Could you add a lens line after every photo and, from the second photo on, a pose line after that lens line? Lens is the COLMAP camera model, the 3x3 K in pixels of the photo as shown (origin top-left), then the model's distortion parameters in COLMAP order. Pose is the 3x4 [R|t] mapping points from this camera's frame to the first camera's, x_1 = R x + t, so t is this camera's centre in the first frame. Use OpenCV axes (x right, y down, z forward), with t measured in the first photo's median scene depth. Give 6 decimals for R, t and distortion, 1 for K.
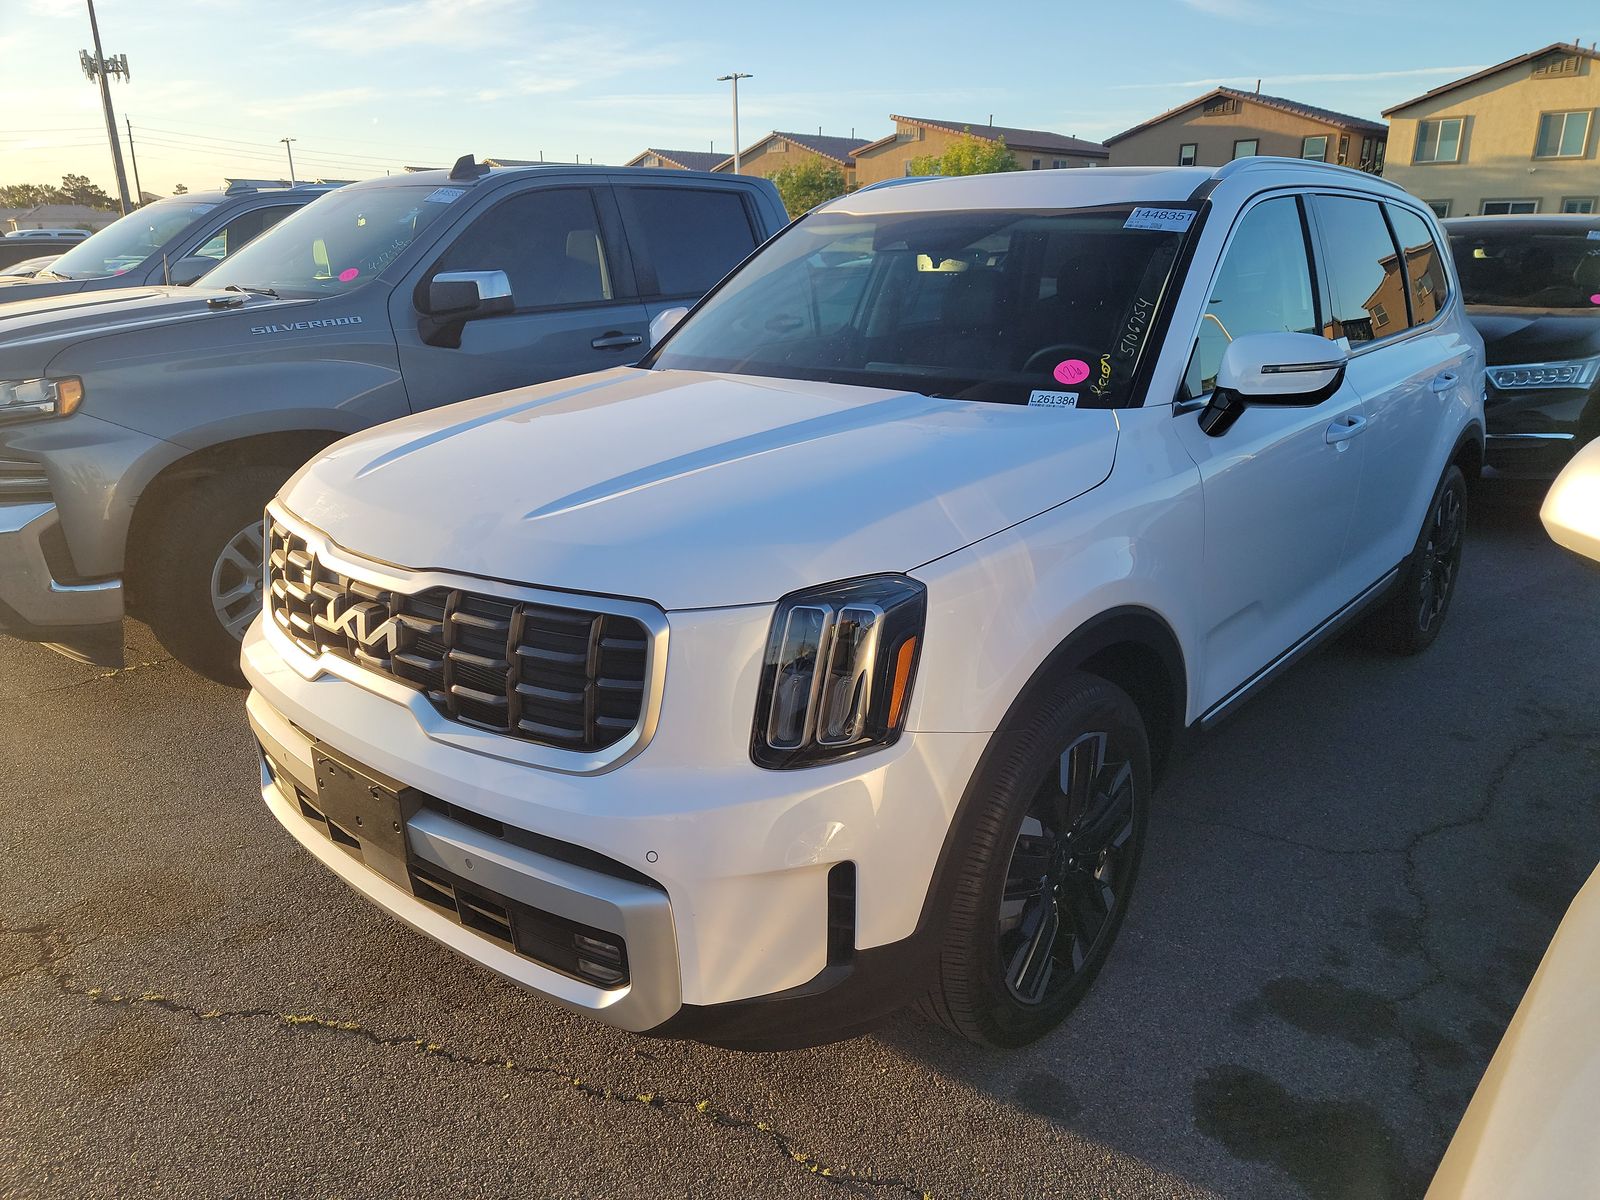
lens RADIAL K [[1346.1, 0, 800.0], [0, 1346.1, 600.0], [0, 0, 1]] dist [0.005420, 0.003380]
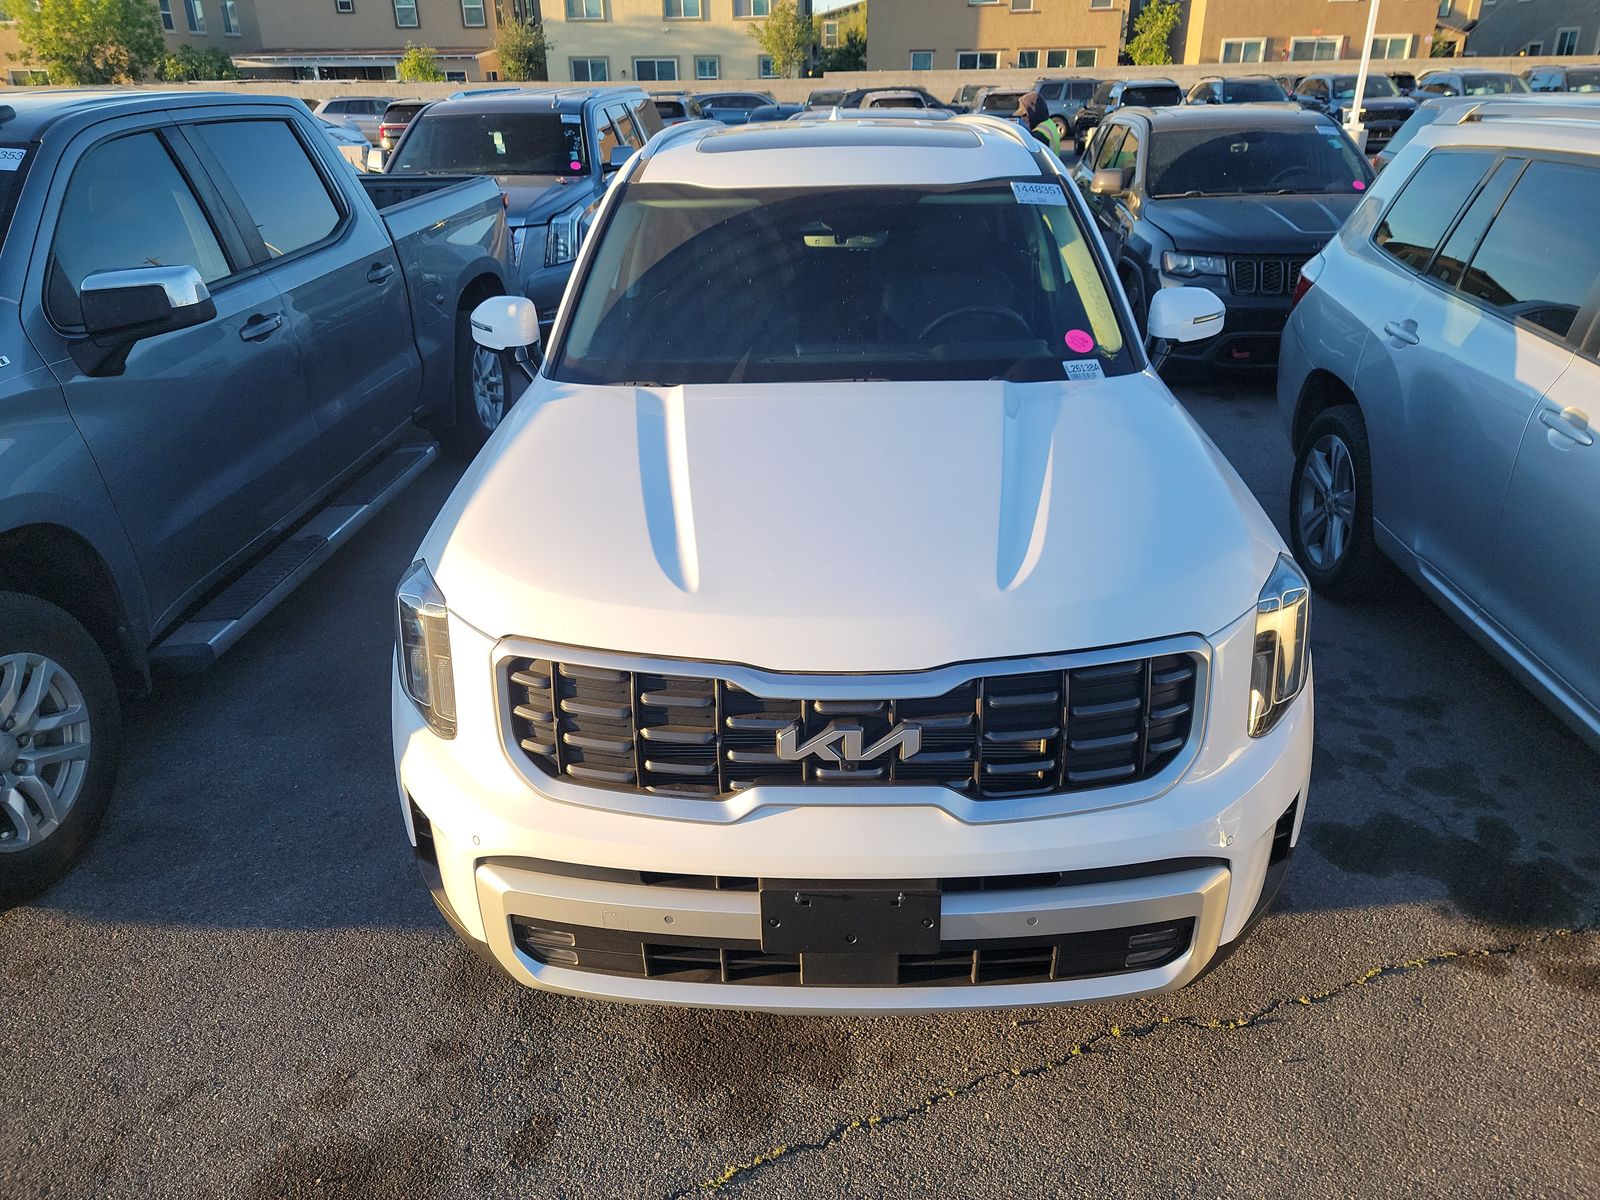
lens RADIAL K [[1369.4, 0, 800.0], [0, 1369.4, 600.0], [0, 0, 1]] dist [0.013709, 0.004209]
pose [[0.699220, -0.270873, 0.661603, -0.754304], [0.180601, 0.962351, 0.203135, -0.218867], [-0.691718, -0.022550, 0.721815, 0.269613]]
